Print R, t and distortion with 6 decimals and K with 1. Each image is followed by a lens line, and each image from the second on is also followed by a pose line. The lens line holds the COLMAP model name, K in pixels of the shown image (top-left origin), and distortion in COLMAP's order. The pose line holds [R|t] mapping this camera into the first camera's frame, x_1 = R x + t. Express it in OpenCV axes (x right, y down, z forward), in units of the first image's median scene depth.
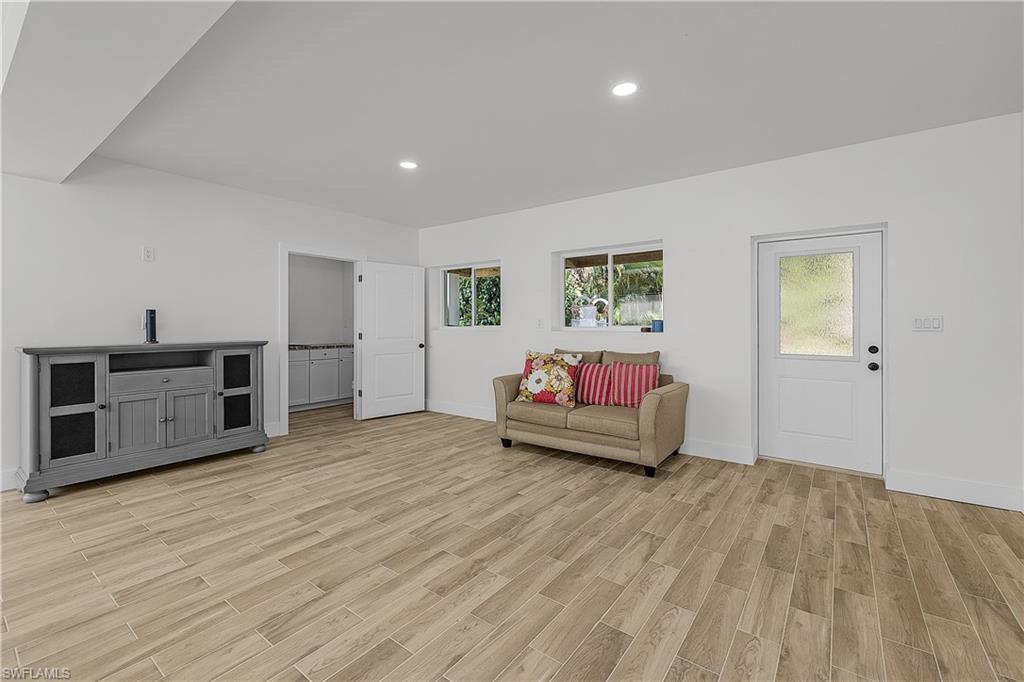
lens RADIAL K [[433.6, 0, 512.2], [0, 433.6, 326.4], [0, 0, 1]] dist [-0.000767, -0.000259]
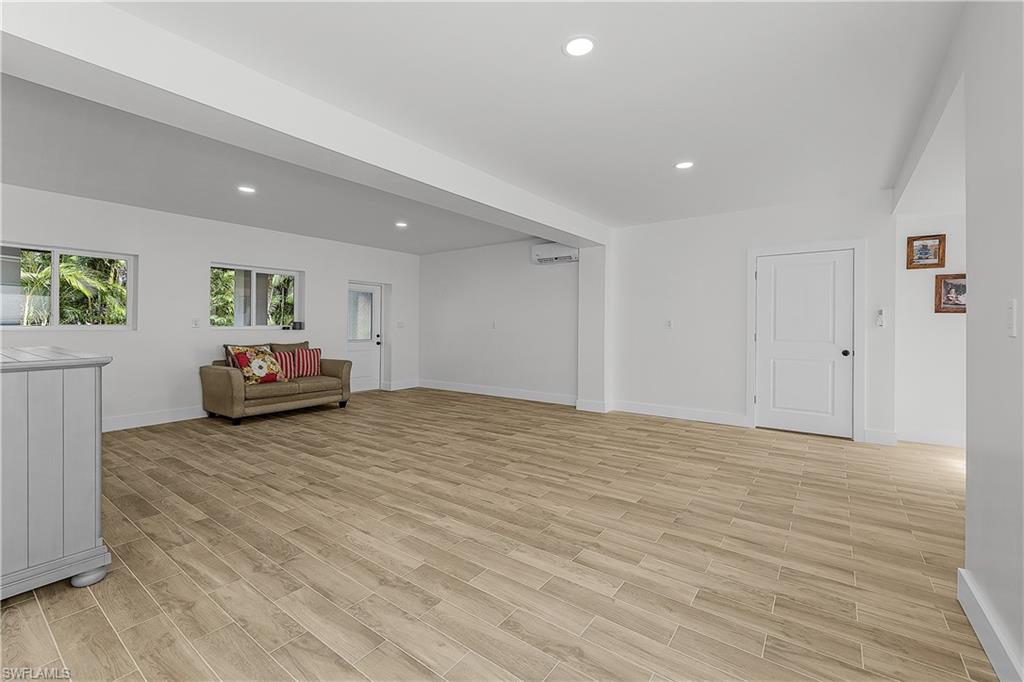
lens RADIAL K [[433.6, 0, 512.5], [0, 433.6, 332.1], [0, 0, 1]] dist [-0.000767, -0.000259]
pose [[-0.003634, -0.015322, 0.999876, -1.551607], [0.000216, 0.999883, 0.015323, -0.002008], [-0.999993, 0.000272, -0.003630, 0.293678]]
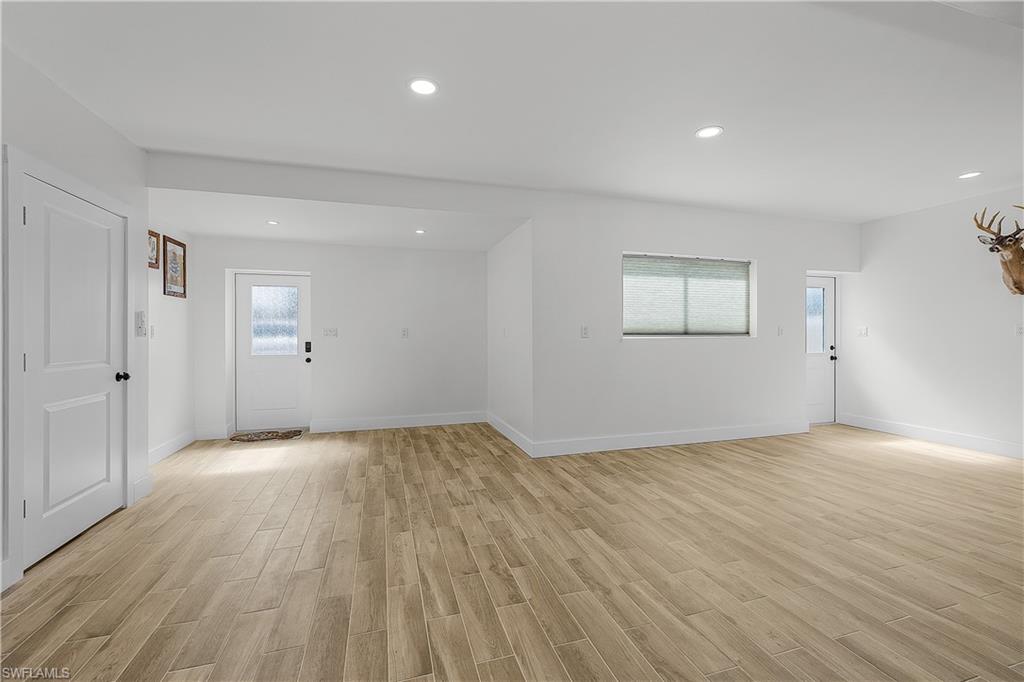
lens RADIAL K [[433.6, 0, 514.4], [0, 433.6, 330.6], [0, 0, 1]] dist [-0.000767, -0.000259]
pose [[-0.590746, -0.005946, -0.806836, 0.025771], [-0.000004, 0.999973, -0.007366, -0.000314], [0.806857, -0.004349, -0.590730, 0.400852]]
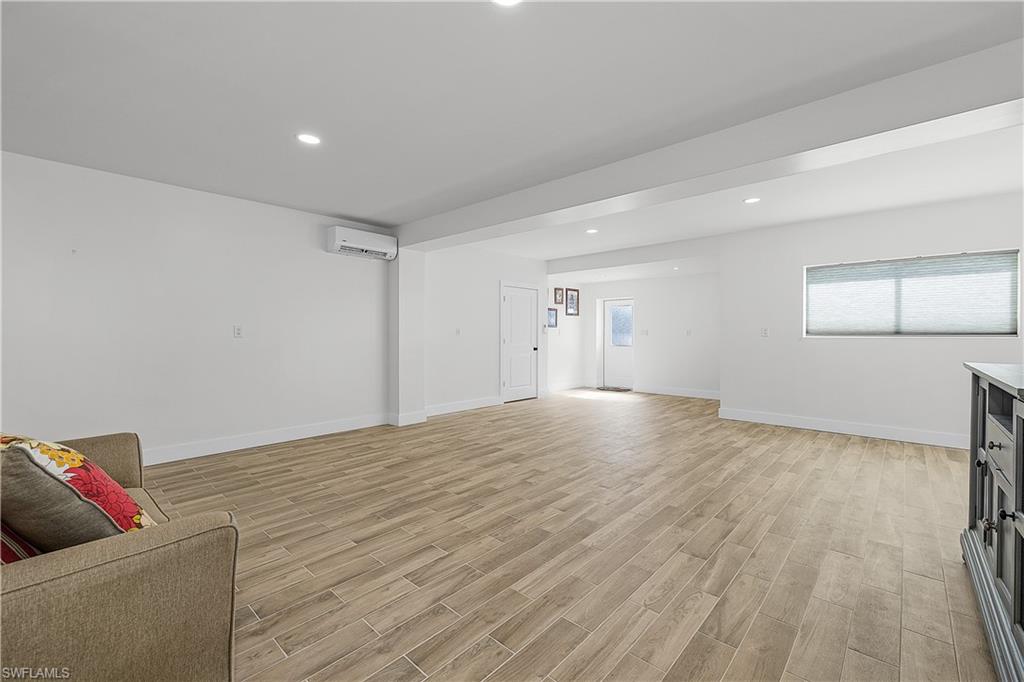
lens RADIAL K [[433.6, 0, 509.5], [0, 433.6, 332.9], [0, 0, 1]] dist [-0.000767, -0.000259]
pose [[-0.994471, -0.001086, 0.105005, -0.317823], [-0.001029, 0.999999, 0.000597, -0.002720], [-0.105006, 0.000486, -0.994471, 1.602669]]
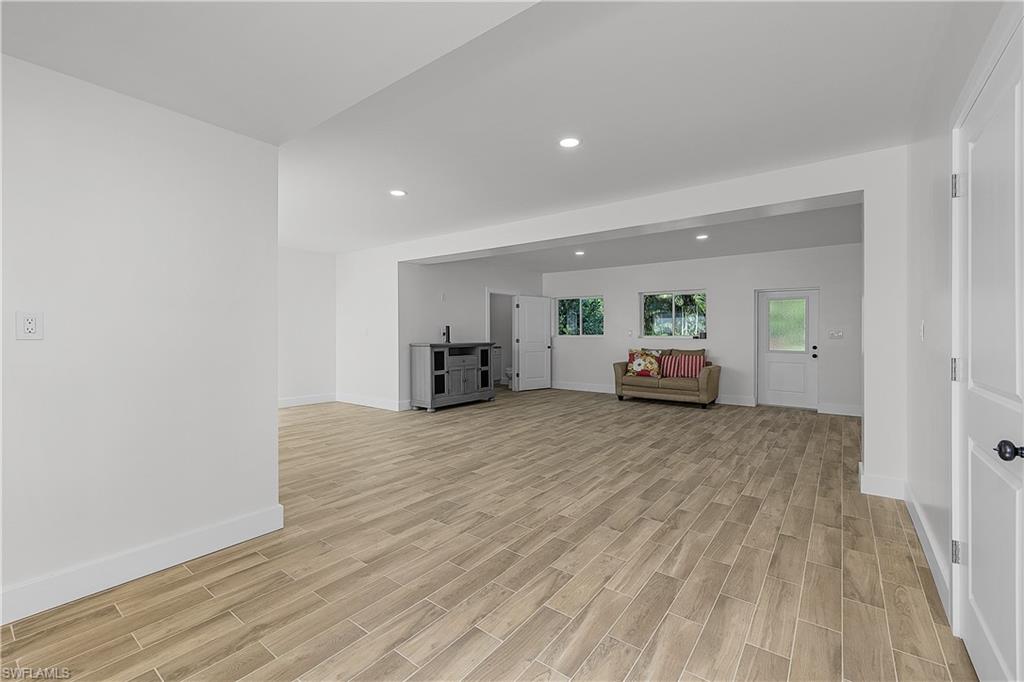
lens RADIAL K [[433.6, 0, 510.8], [0, 433.6, 323.3], [0, 0, 1]] dist [-0.000767, -0.000259]
pose [[0.999929, 0.004291, -0.011118, -0.579850], [-0.004597, 0.999607, -0.027670, 0.003062], [0.010995, 0.027719, 0.999555, -1.073992]]
